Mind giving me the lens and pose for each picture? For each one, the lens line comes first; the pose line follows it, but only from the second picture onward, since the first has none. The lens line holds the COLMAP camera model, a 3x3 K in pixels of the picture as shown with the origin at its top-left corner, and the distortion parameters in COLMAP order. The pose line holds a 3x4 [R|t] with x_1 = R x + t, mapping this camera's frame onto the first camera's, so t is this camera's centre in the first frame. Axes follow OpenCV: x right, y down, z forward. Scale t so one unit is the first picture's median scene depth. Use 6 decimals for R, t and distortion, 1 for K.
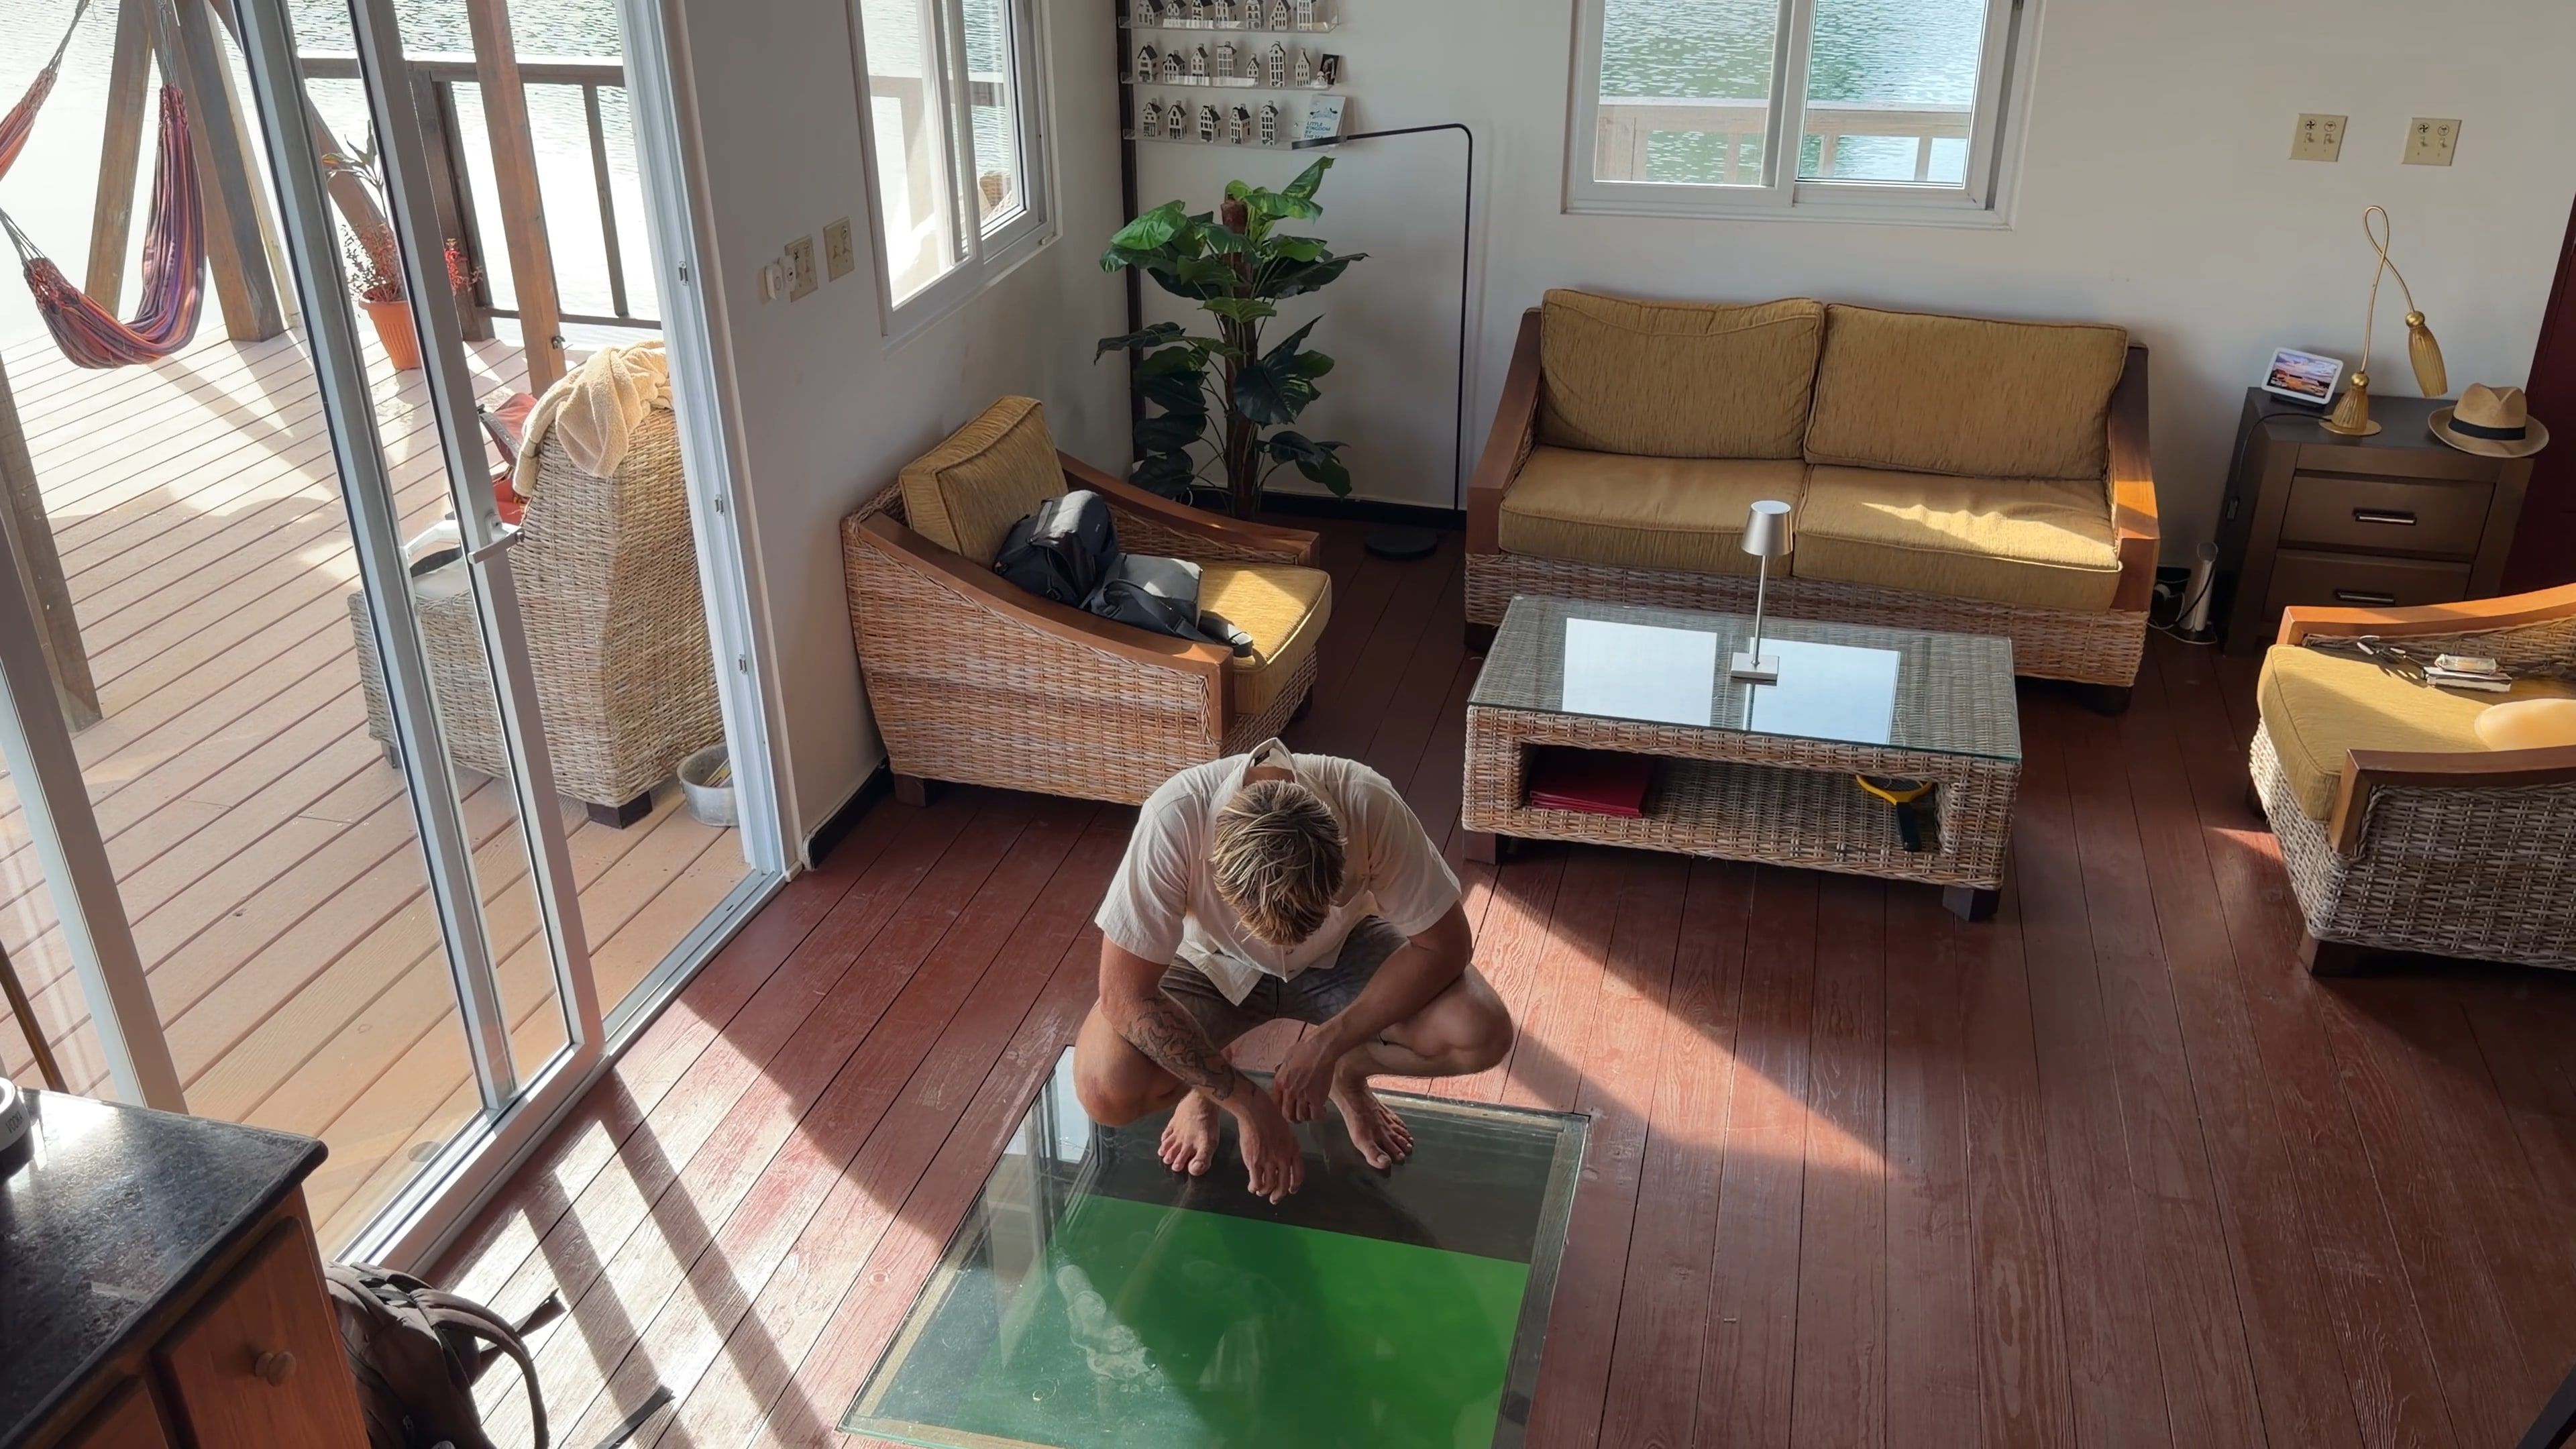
lens RADIAL K [[2048.5, 0, 1285.6], [0, 2048.5, 754.4], [0, 0, 1]] dist [0.186296, -0.302757]
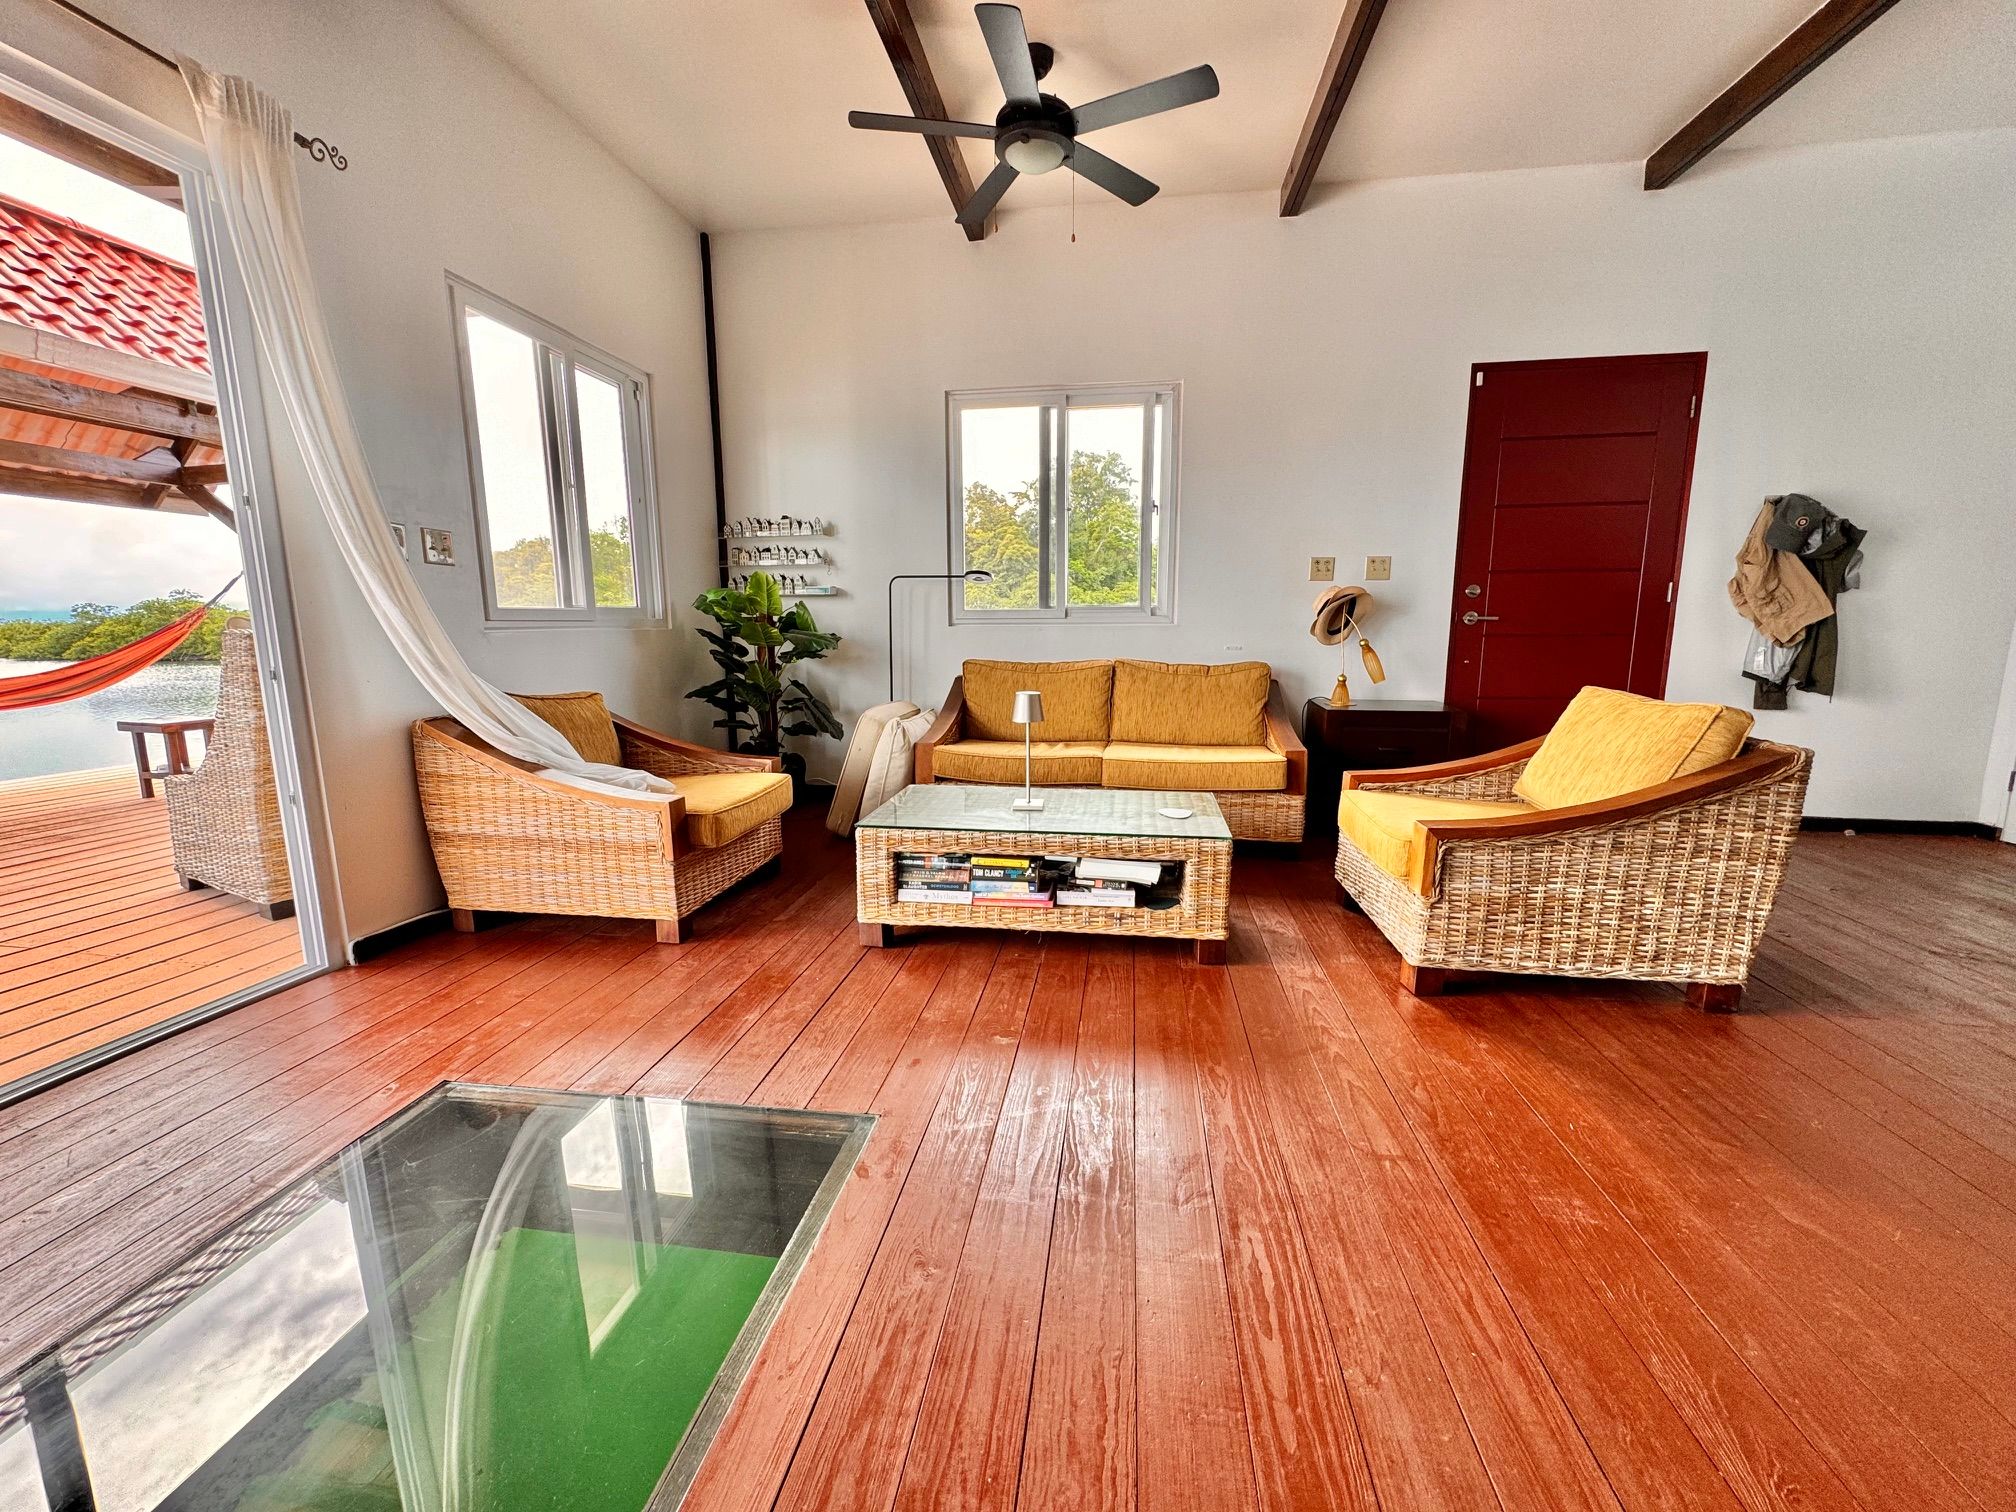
lens RADIAL K [[813.9, 0, 1008.0], [0, 813.9, 756.0], [0, 0, 1]] dist [0.049494, -0.000022]
pose [[0.994214, -0.008856, 0.107056, 0.136683], [0.040669, 0.953442, -0.298822, 0.101201], [-0.099425, 0.301446, 0.948285, 0.413079]]
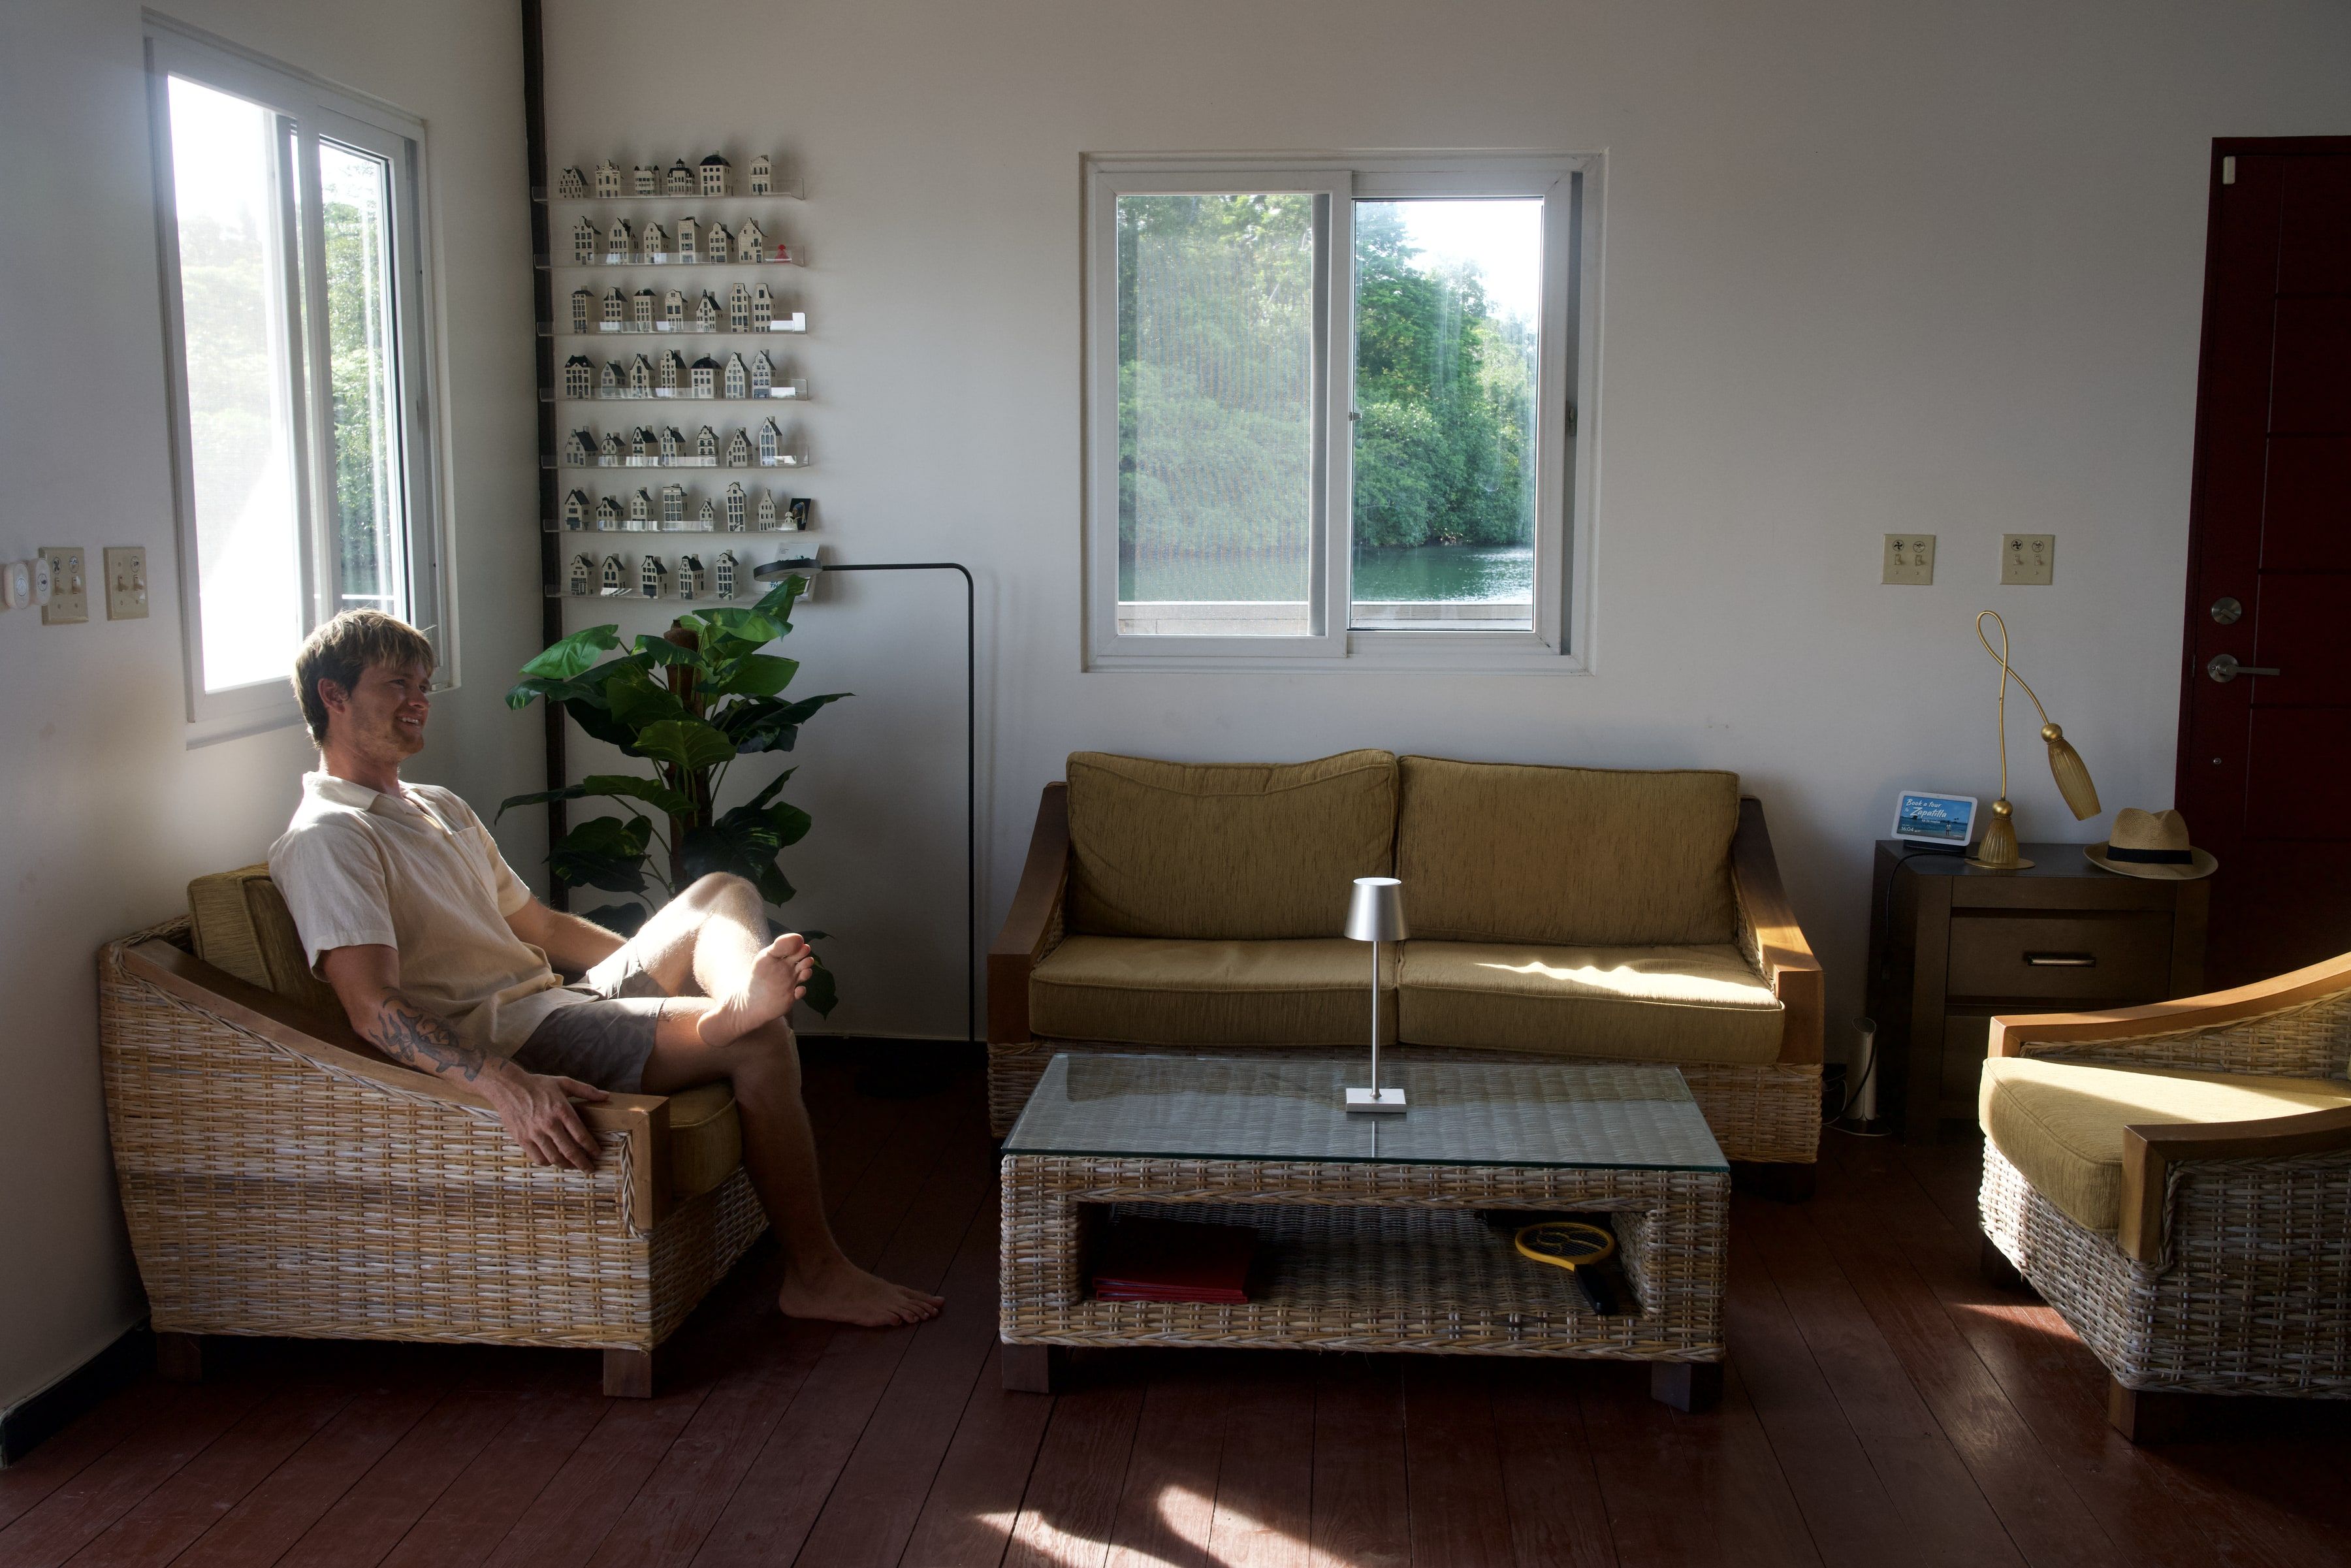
lens RADIAL K [[2323.2, 0, 1175.5], [0, 2323.2, 784.0], [0, 0, 1]] dist [0.073777, -0.073736]
pose [[0.984668, -0.010375, 0.174130, 0.007254], [0.065438, 0.947298, -0.313598, 0.109388], [-0.161700, 0.320185, 0.933453, 0.175520]]
